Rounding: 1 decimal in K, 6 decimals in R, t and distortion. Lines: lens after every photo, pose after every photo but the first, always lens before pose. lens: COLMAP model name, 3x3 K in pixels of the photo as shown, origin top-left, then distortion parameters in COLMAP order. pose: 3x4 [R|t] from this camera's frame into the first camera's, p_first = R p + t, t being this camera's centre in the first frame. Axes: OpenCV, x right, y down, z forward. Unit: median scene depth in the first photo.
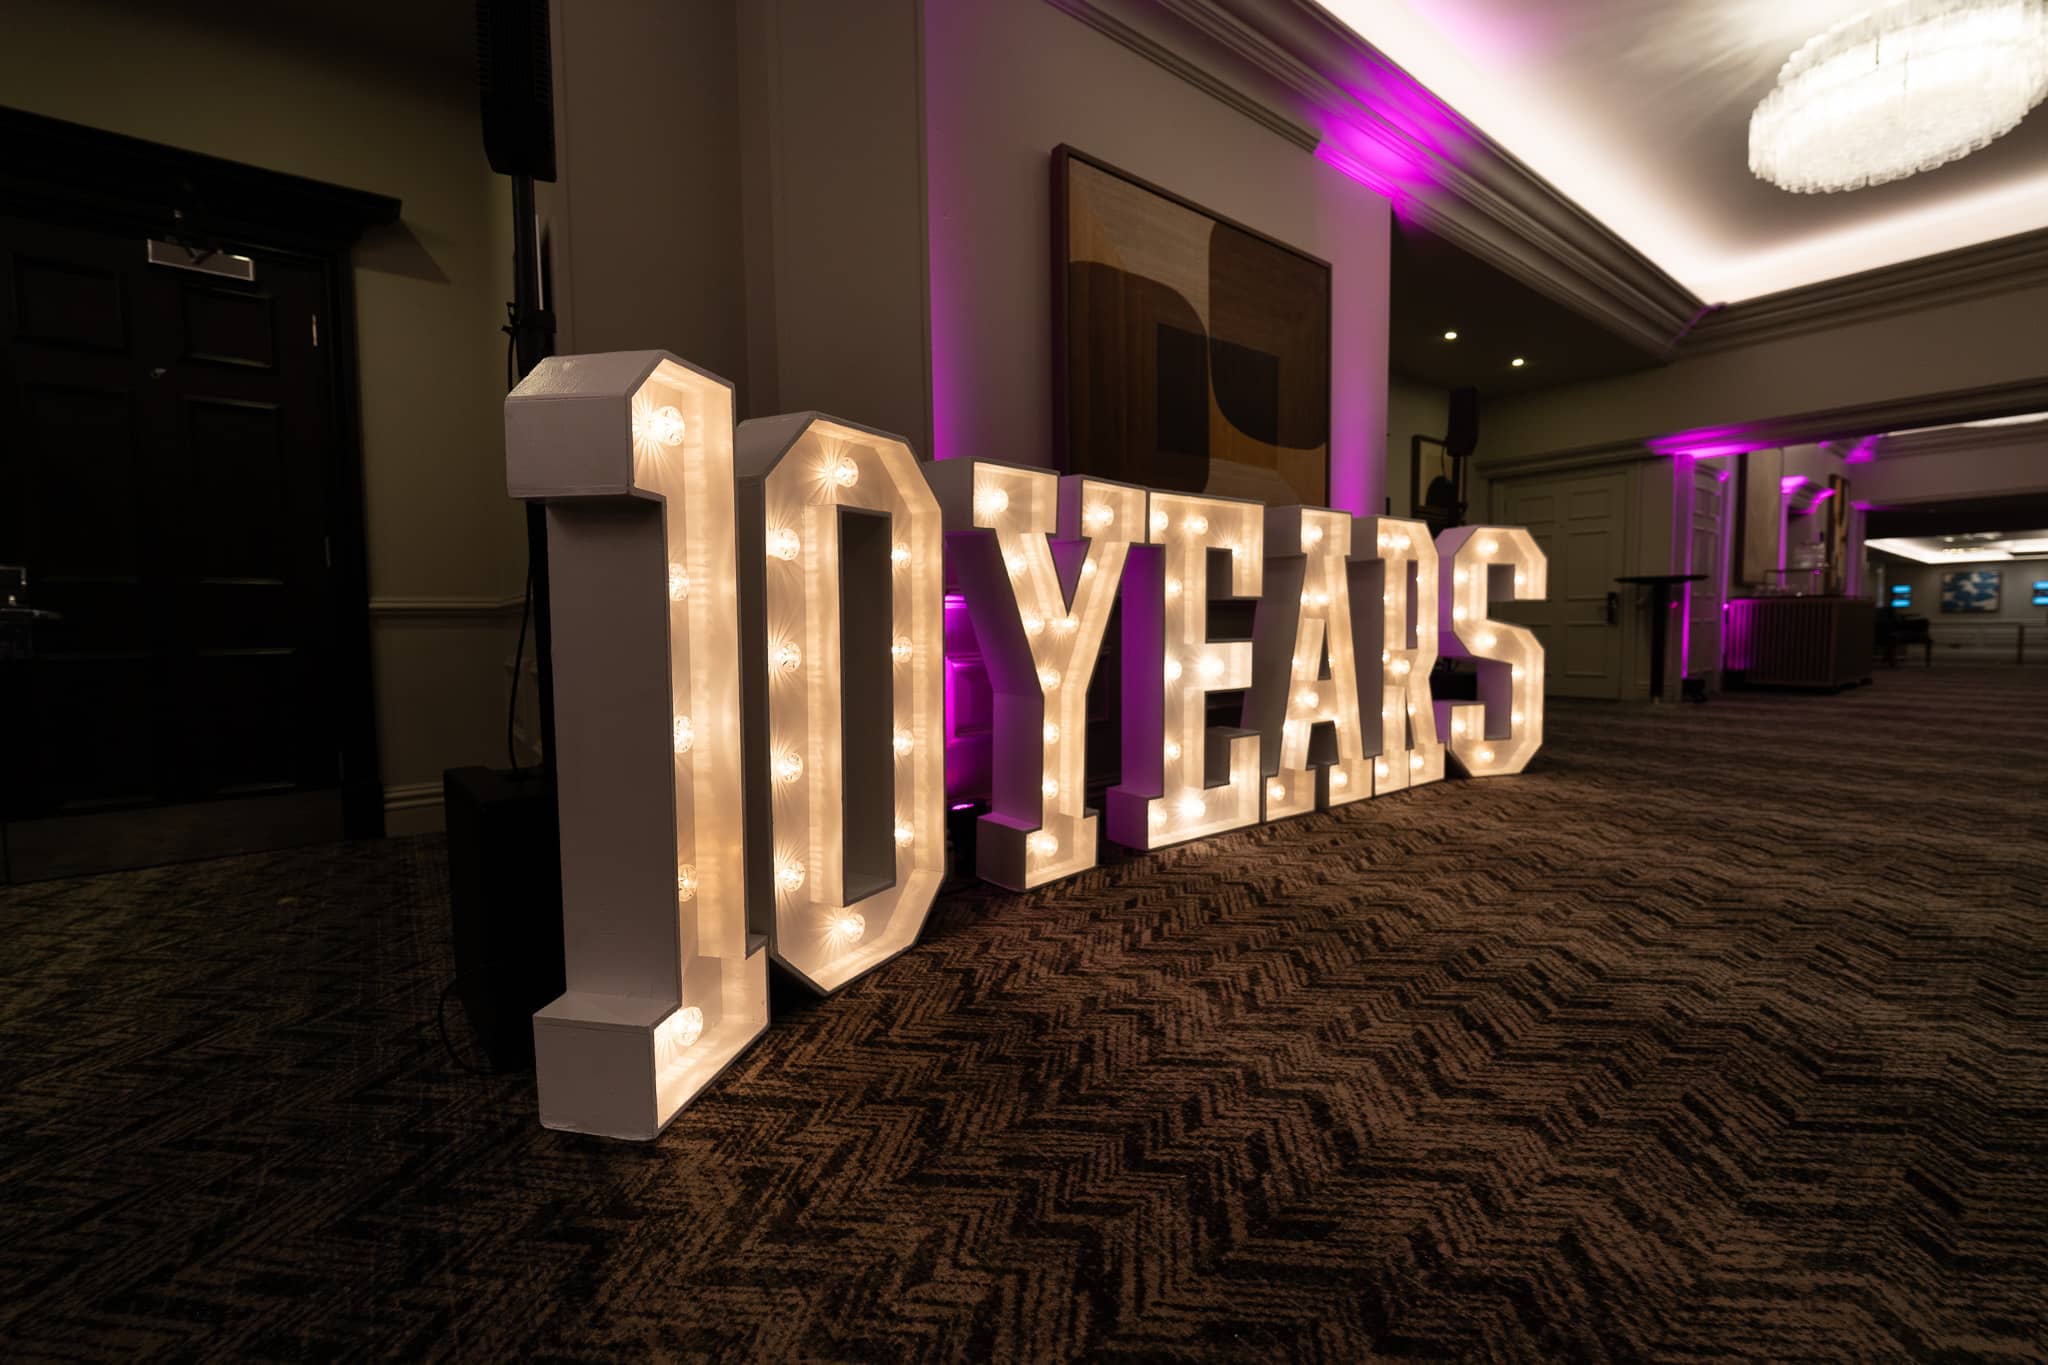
lens RADIAL K [[828.2, 0, 1031.6], [0, 828.2, 676.2], [0, 0, 1]] dist [-0.007183, -0.000493]
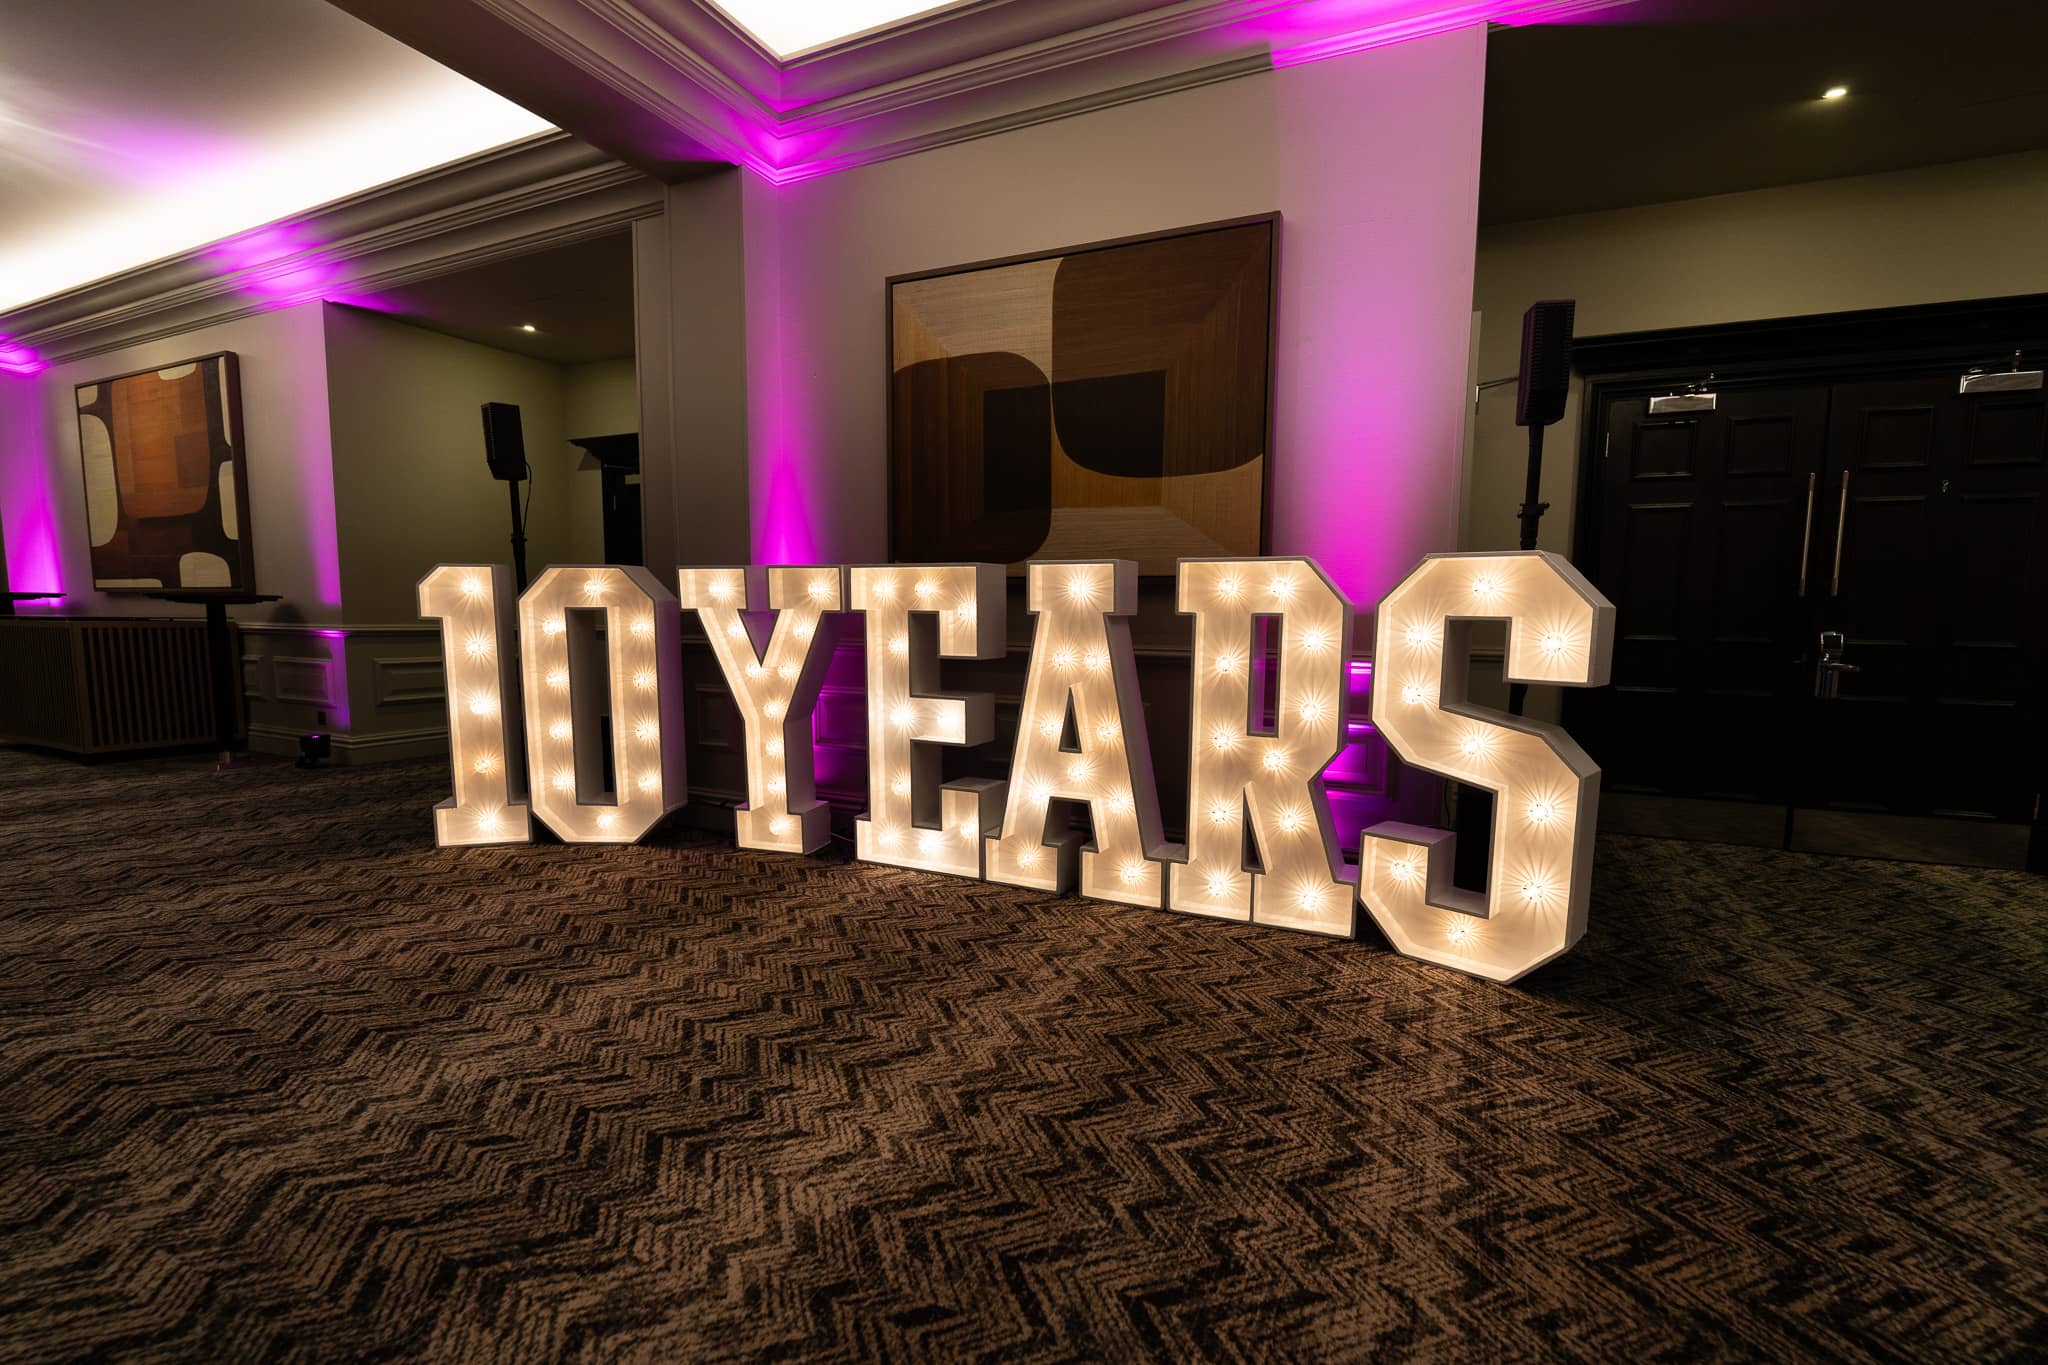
lens RADIAL K [[866.0, 0, 1078.7], [0, 866.0, 703.9], [0, 0, 1]] dist [-0.003916, -0.000291]
pose [[0.480915, 0.107068, -0.870205, 1.324833], [-0.076930, 0.993841, 0.079764, -0.139050], [0.873386, 0.028585, 0.486189, 0.628283]]
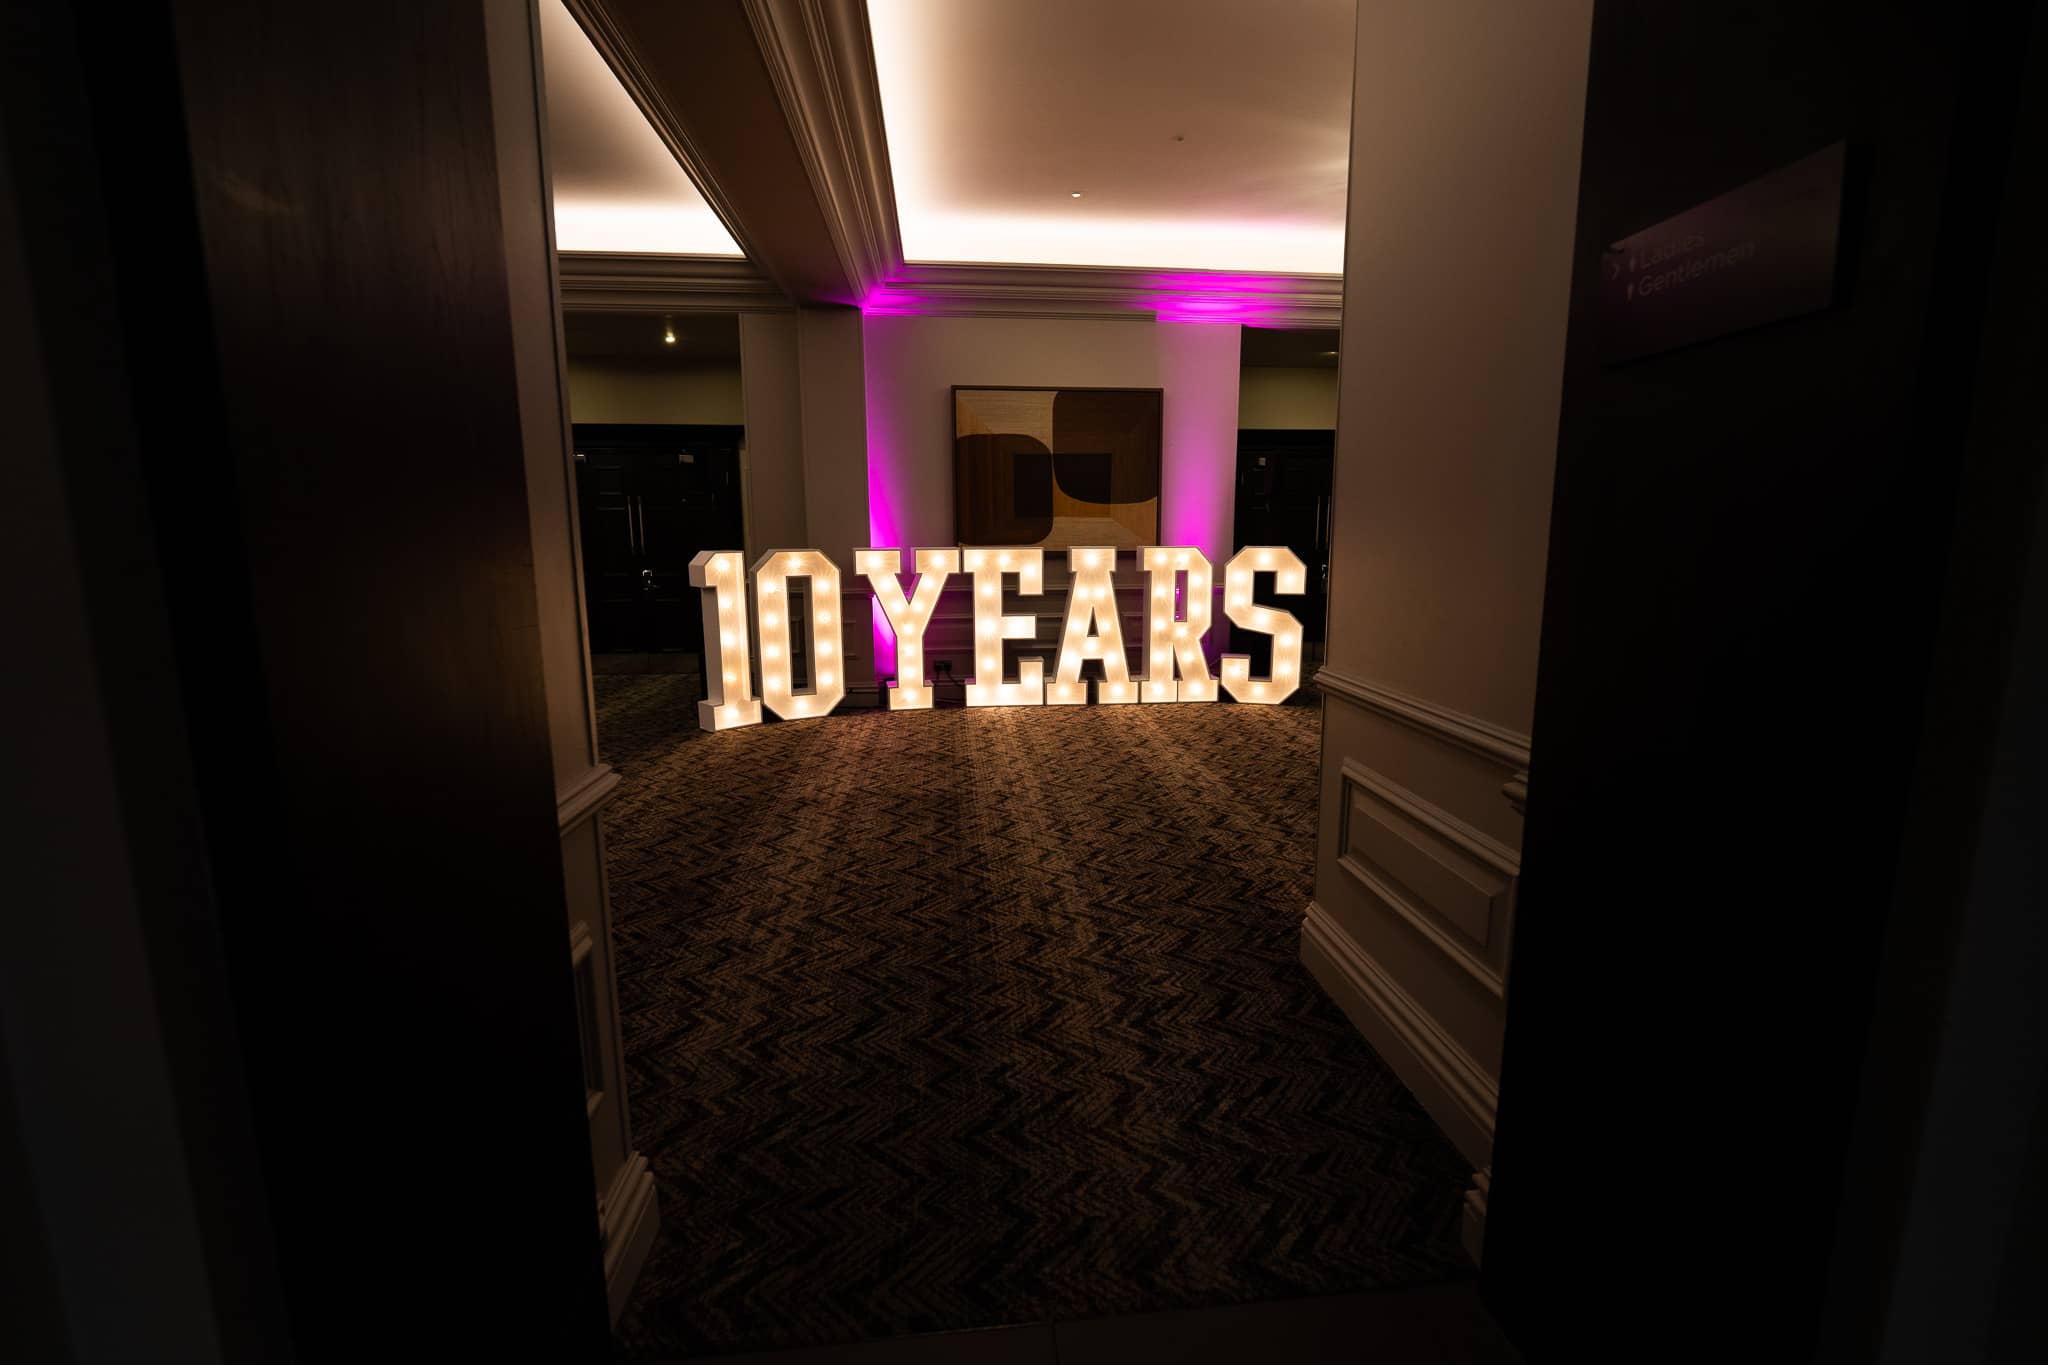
lens RADIAL K [[828.2, 0, 1031.6], [0, 828.2, 676.2], [0, 0, 1]] dist [-0.007183, -0.000493]
pose [[0.852563, 0.091435, -0.514563, 1.390440], [-0.041288, 0.993283, 0.108091, -0.120190], [0.520990, -0.070909, 0.850612, -0.797877]]
